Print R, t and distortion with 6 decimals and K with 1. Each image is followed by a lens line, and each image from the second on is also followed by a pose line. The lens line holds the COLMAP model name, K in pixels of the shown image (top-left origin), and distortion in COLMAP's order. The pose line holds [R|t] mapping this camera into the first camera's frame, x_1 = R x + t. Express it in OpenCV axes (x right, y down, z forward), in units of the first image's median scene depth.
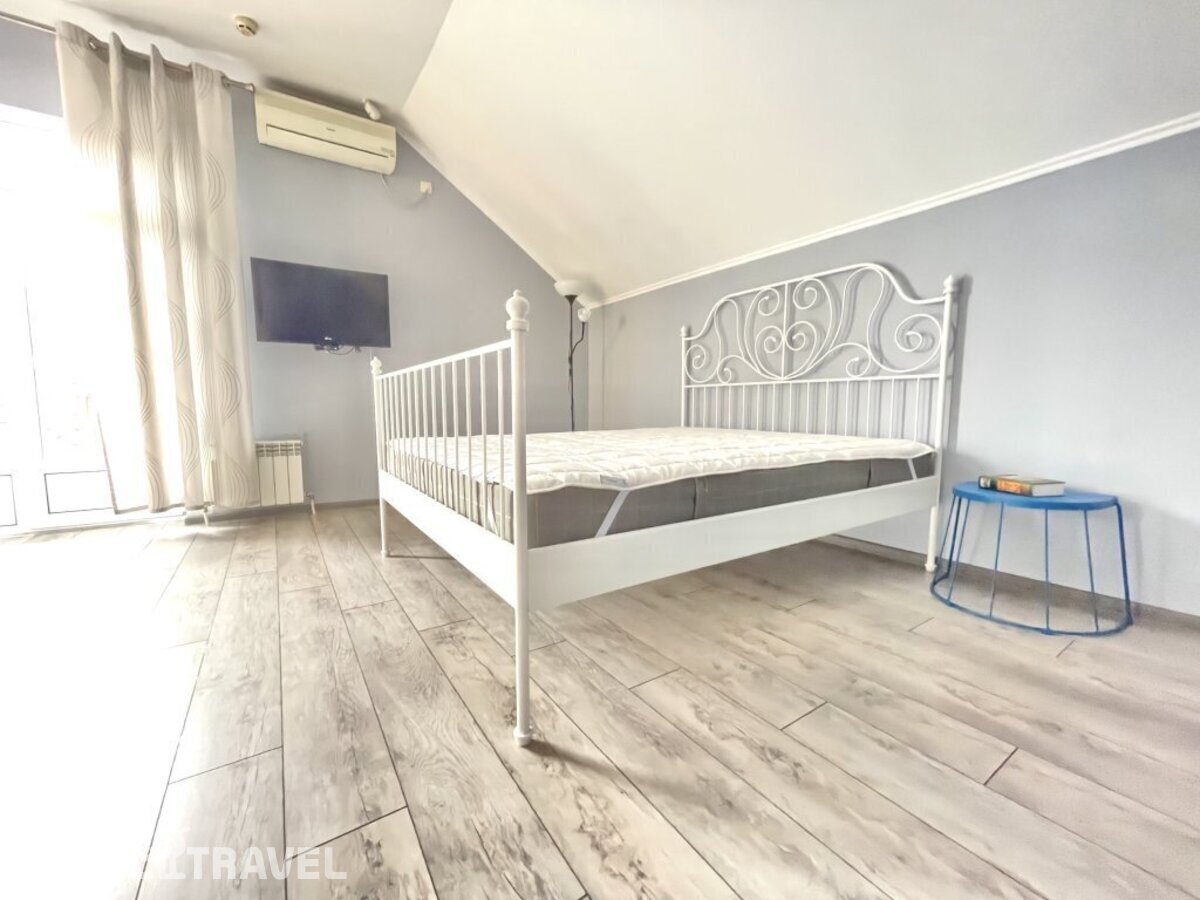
lens RADIAL K [[478.6, 0, 600.0], [0, 478.6, 450.0], [0, 0, 1]] dist [-0.000325, -0.000055]
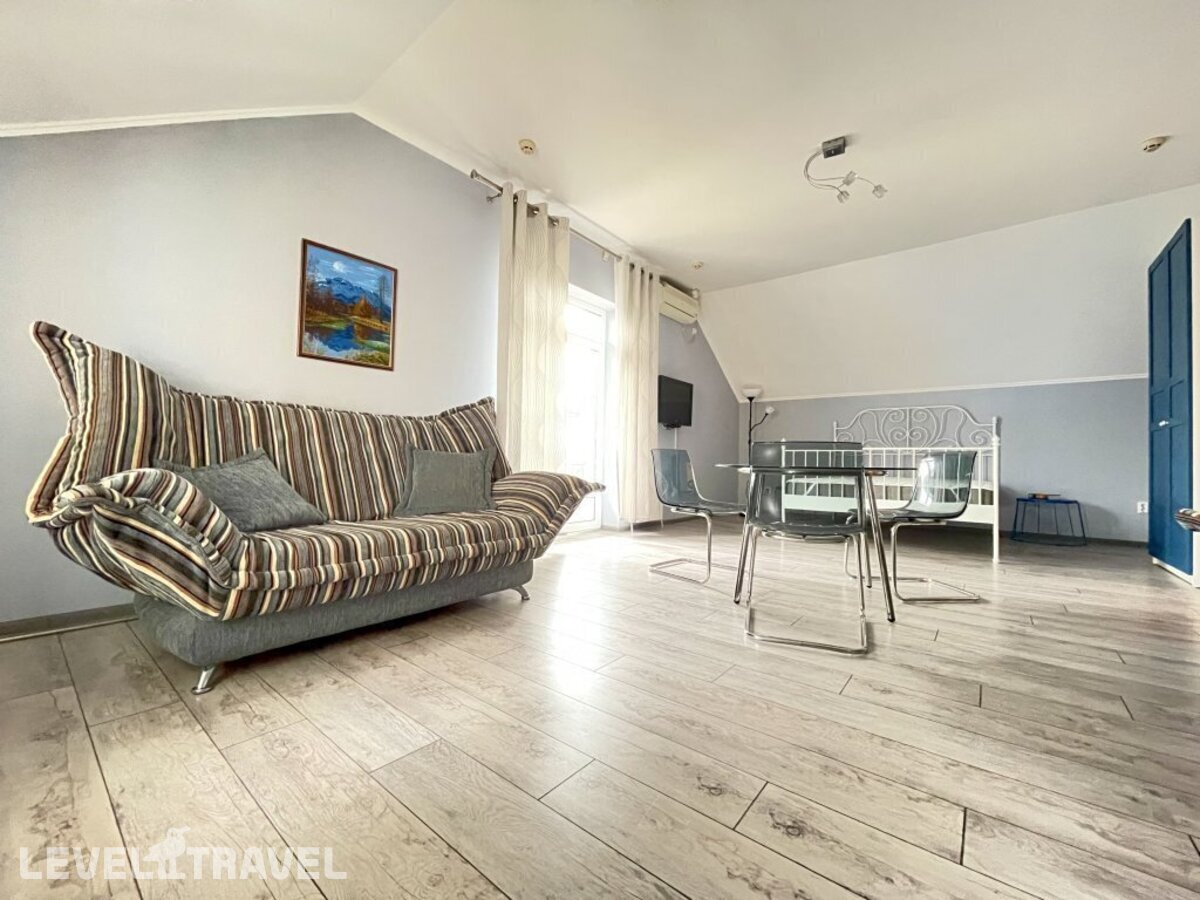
lens RADIAL K [[478.6, 0, 600.0], [0, 478.6, 450.0], [0, 0, 1]] dist [-0.000325, -0.000055]
pose [[0.956172, 0.028682, 0.291397, -1.436093], [0.004764, 0.993535, -0.113423, 0.064977], [-0.292766, 0.109840, 0.949854, -0.557486]]
